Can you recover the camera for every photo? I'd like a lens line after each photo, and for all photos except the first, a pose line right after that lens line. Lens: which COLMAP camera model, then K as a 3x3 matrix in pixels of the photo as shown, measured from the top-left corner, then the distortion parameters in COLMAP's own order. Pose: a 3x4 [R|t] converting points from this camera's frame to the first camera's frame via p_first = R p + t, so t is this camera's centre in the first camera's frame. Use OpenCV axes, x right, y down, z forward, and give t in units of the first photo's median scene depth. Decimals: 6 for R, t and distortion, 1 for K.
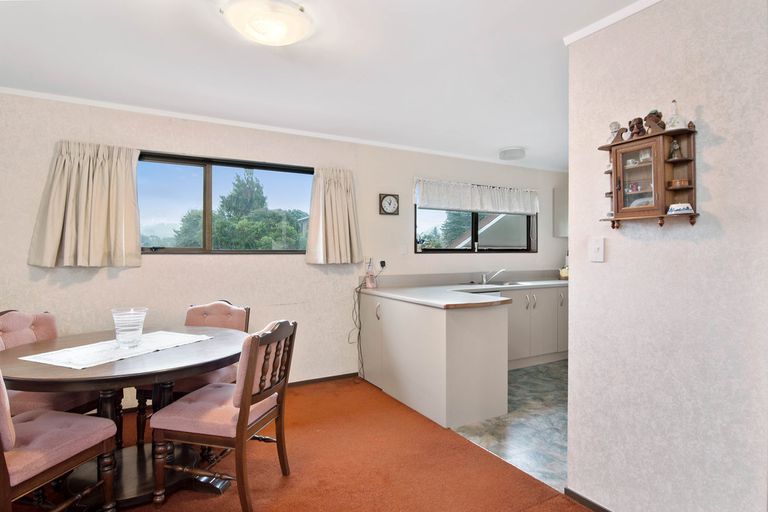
lens RADIAL K [[416.0, 0, 383.9], [0, 416.0, 255.3], [0, 0, 1]] dist [0.001033, 0.000102]
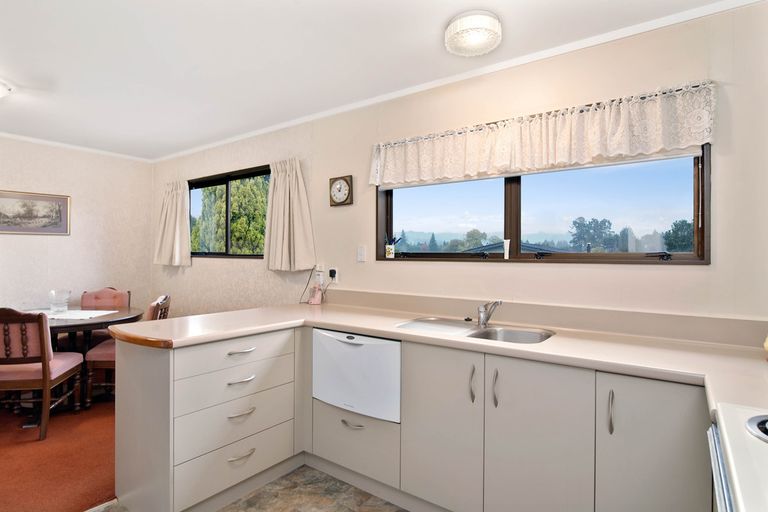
lens RADIAL K [[416.0, 0, 380.1], [0, 416.0, 253.7], [0, 0, 1]] dist [0.001033, 0.000102]
pose [[0.392050, -0.006388, -0.919922, 0.702372], [-0.022779, 0.999602, -0.016649, -0.004304], [0.919662, 0.027483, 0.391748, 0.785921]]
